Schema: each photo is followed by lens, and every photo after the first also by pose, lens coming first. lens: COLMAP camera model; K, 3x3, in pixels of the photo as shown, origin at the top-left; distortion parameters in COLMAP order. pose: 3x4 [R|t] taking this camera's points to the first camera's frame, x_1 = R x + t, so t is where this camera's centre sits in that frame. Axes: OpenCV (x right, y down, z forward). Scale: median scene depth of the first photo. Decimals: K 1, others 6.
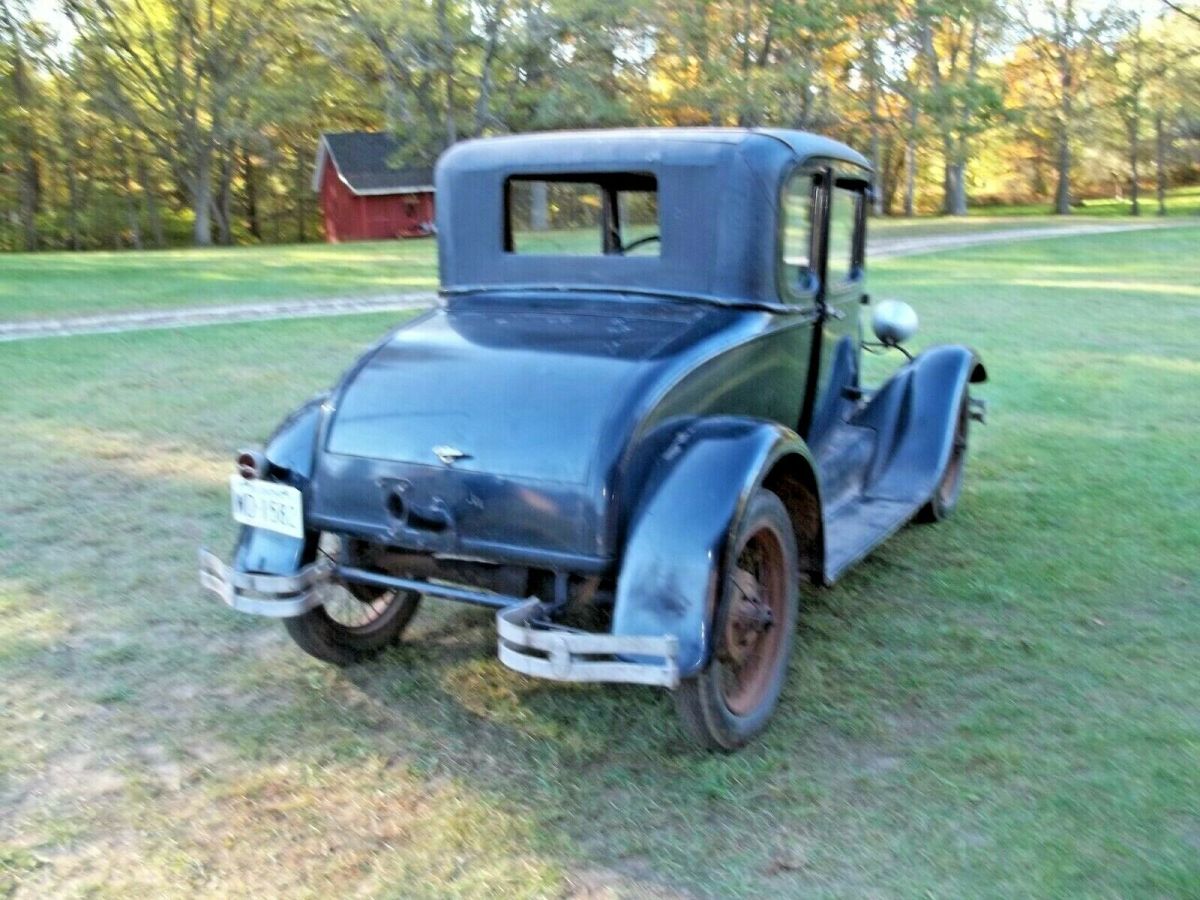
lens RADIAL K [[1181.7, 0, 607.7], [0, 1181.7, 455.0], [0, 0, 1]] dist [-0.122252, 0.202194]
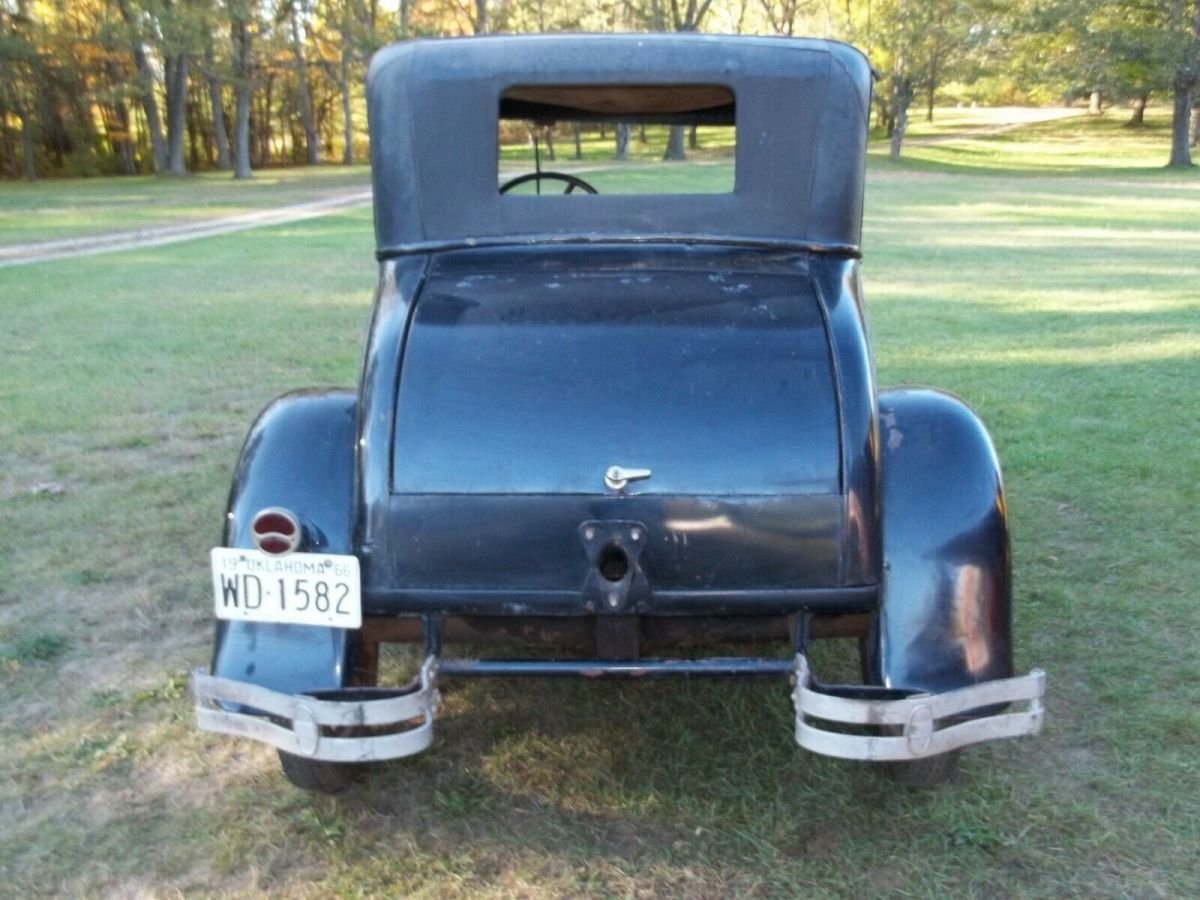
lens RADIAL K [[1181.7, 0, 607.7], [0, 1181.7, 455.0], [0, 0, 1]] dist [-0.122252, 0.202194]
pose [[0.883024, -0.118229, 0.454192, -0.415769], [0.099215, 0.992903, 0.065568, -0.054799], [-0.458721, -0.012835, 0.888488, 0.336135]]
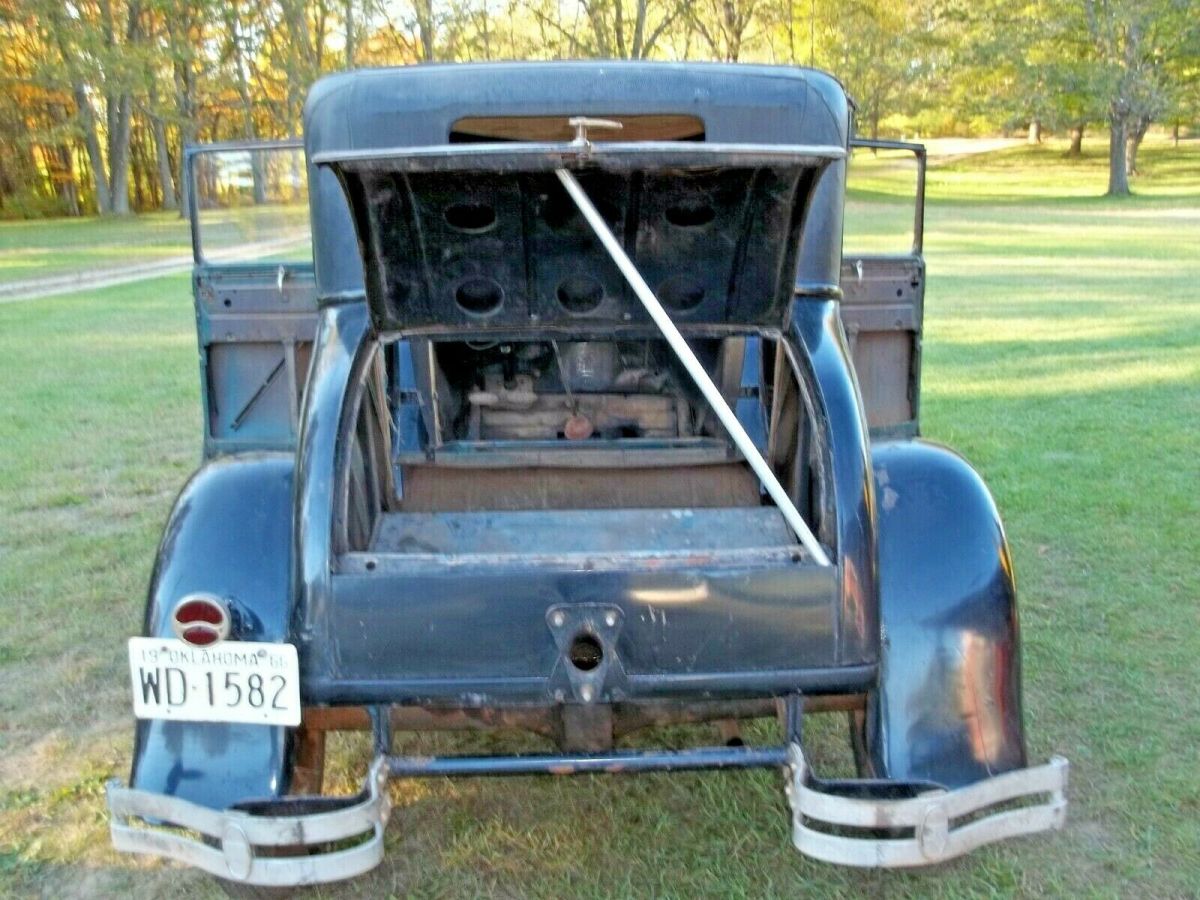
lens RADIAL K [[1168.3, 0, 606.2], [0, 1168.3, 464.8], [0, 0, 1]] dist [-0.047296, 0.021480]
pose [[0.862647, -0.127434, 0.489491, -0.386991], [0.118150, 0.991738, 0.049970, -0.068318], [-0.491814, 0.014727, 0.870576, 0.400772]]
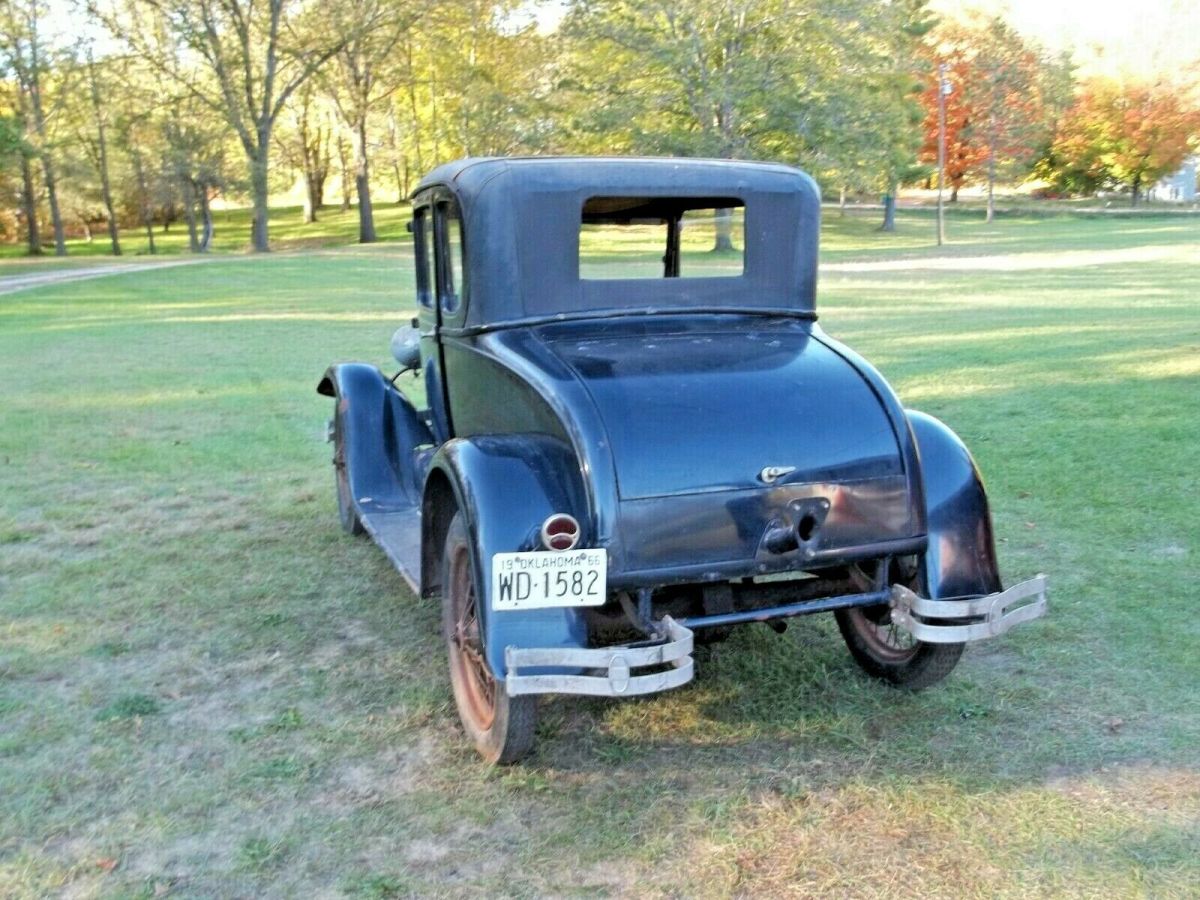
lens RADIAL K [[1181.7, 0, 607.7], [0, 1181.7, 455.0], [0, 0, 1]] dist [-0.122252, 0.202194]
pose [[0.655229, -0.138988, 0.742534, -0.871318], [0.163751, 0.985690, 0.040004, -0.071684], [-0.737469, 0.095379, 0.668612, 0.388912]]
